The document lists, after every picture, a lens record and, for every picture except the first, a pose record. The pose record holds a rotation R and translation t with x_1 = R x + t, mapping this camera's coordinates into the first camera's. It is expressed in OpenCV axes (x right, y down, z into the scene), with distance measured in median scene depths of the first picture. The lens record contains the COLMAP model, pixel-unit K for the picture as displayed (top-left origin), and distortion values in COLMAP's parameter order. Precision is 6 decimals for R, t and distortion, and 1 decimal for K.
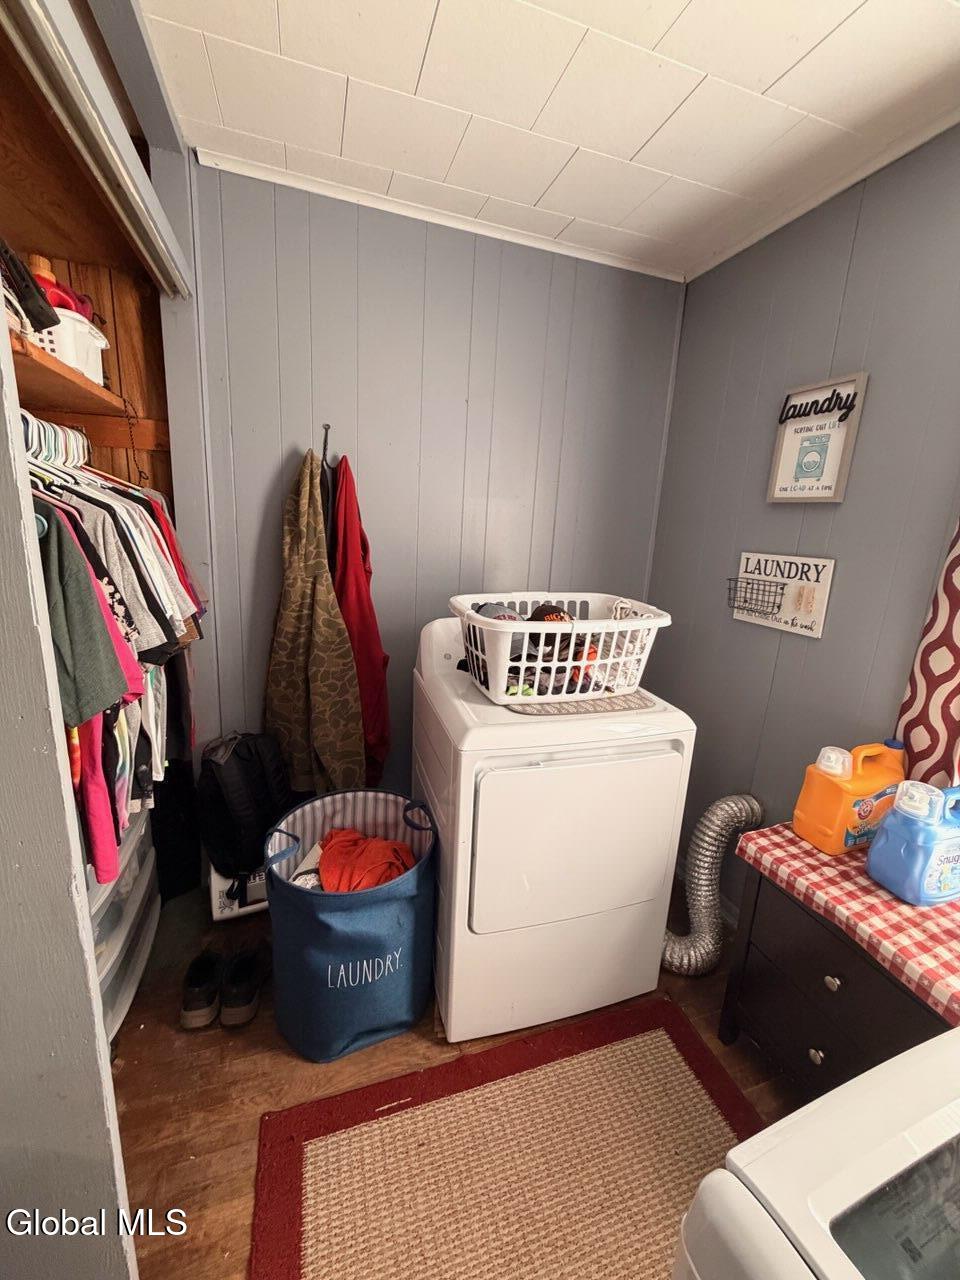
lens RADIAL K [[509.8, 0, 479.7], [0, 509.8, 638.5], [0, 0, 1]] dist [-0.006125, 0.001257]
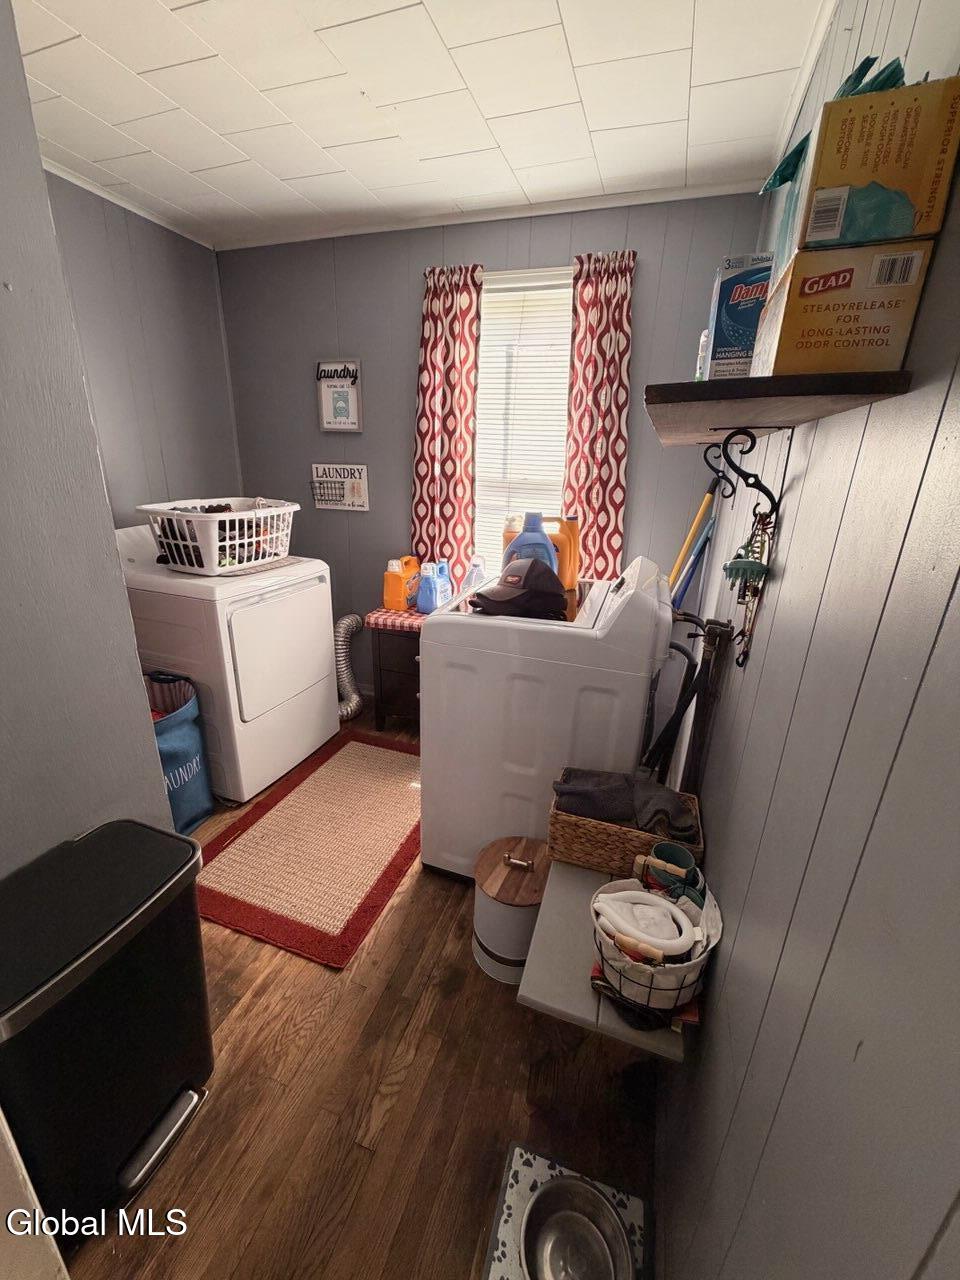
lens RADIAL K [[509.8, 0, 481.9], [0, 509.8, 636.3], [0, 0, 1]] dist [-0.006125, 0.001257]
pose [[0.609859, -0.284567, 0.739658, -0.598726], [0.177528, 0.958646, 0.222444, 0.104349], [-0.772370, -0.004349, 0.635158, -0.501243]]
